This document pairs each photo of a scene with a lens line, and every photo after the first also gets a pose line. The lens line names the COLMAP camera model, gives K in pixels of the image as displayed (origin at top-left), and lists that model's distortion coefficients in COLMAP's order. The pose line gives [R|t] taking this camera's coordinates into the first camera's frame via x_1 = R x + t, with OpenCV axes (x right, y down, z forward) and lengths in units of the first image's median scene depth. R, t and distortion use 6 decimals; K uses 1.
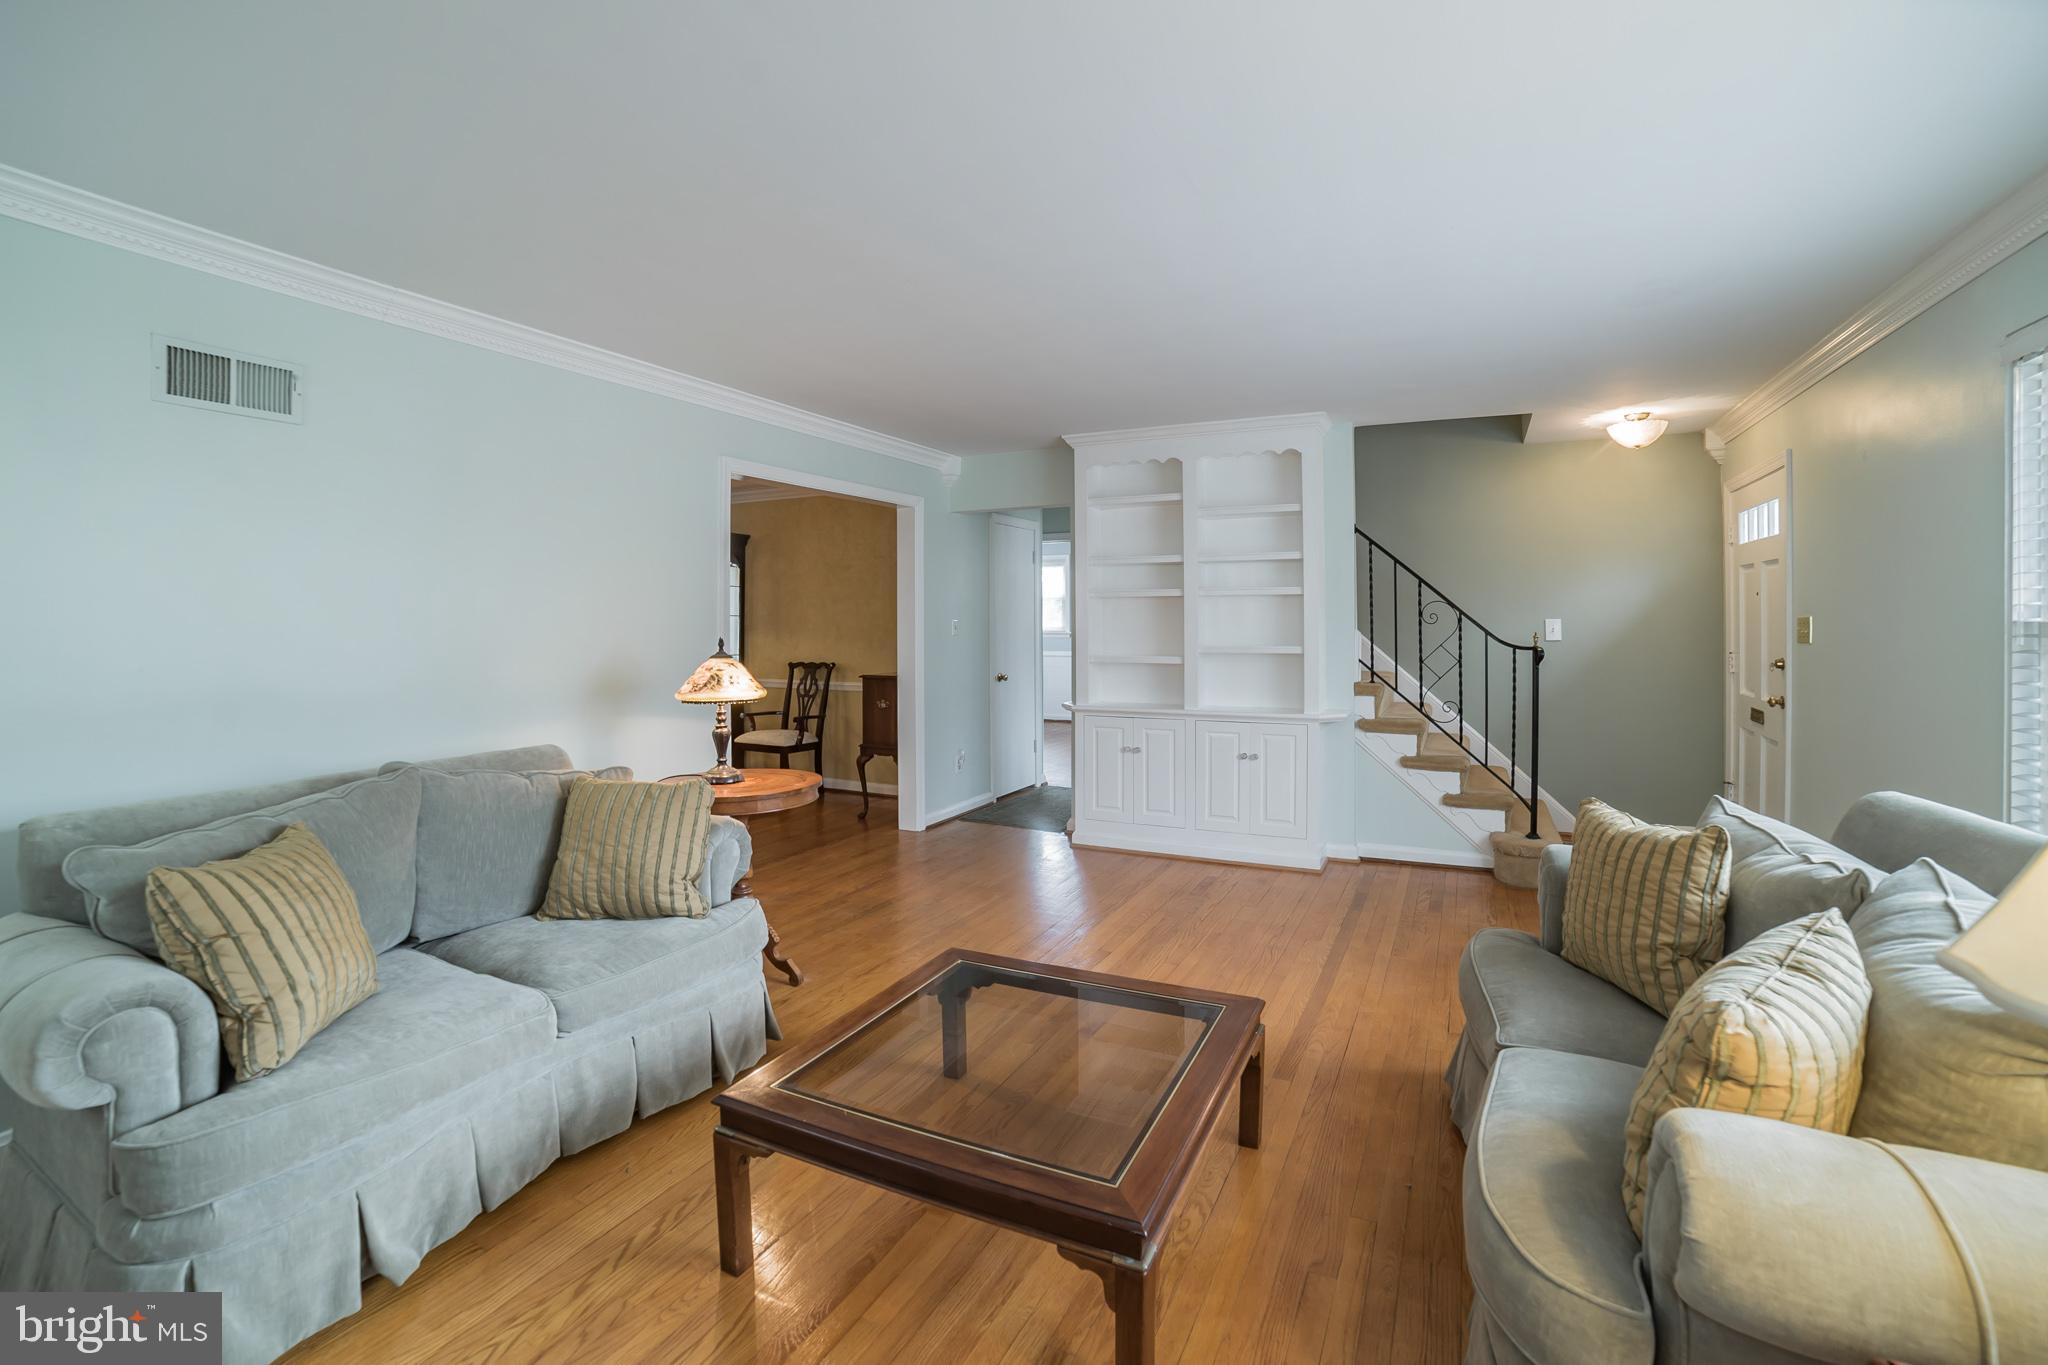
lens RADIAL K [[885.5, 0, 1038.6], [0, 885.5, 634.0], [0, 0, 1]] dist [-0.062424, 0.000205]
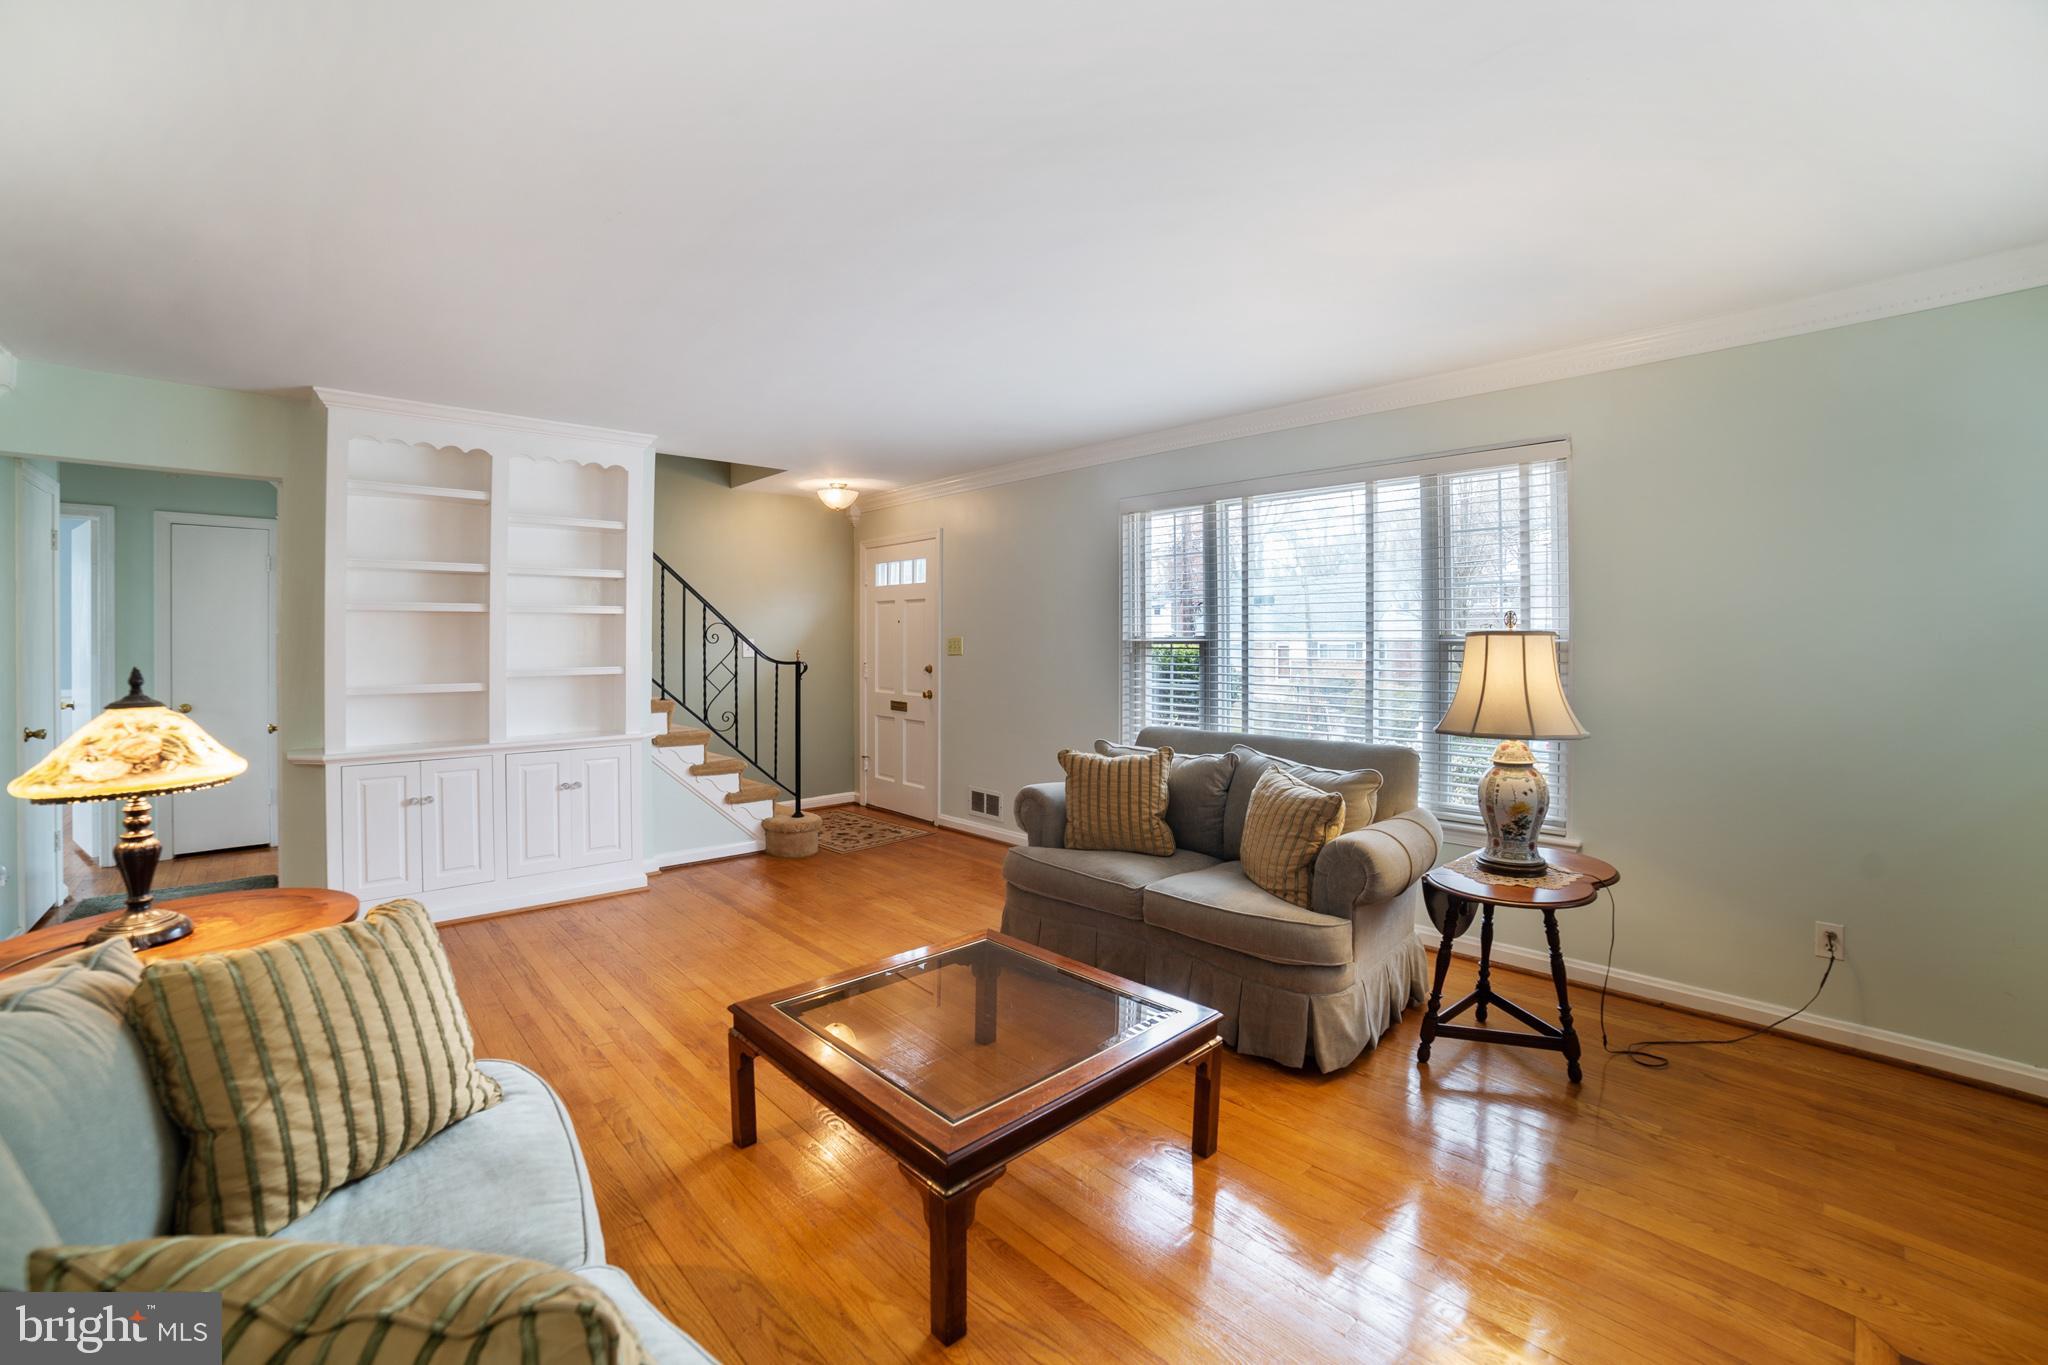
lens RADIAL K [[885.5, 0, 1038.6], [0, 885.5, 634.0], [0, 0, 1]] dist [-0.062424, 0.000205]
pose [[0.363590, 0.008487, 0.931520, -0.448653], [0.013527, 0.999805, -0.014388, -0.002015], [-0.931461, 0.017832, 0.363405, 0.204987]]
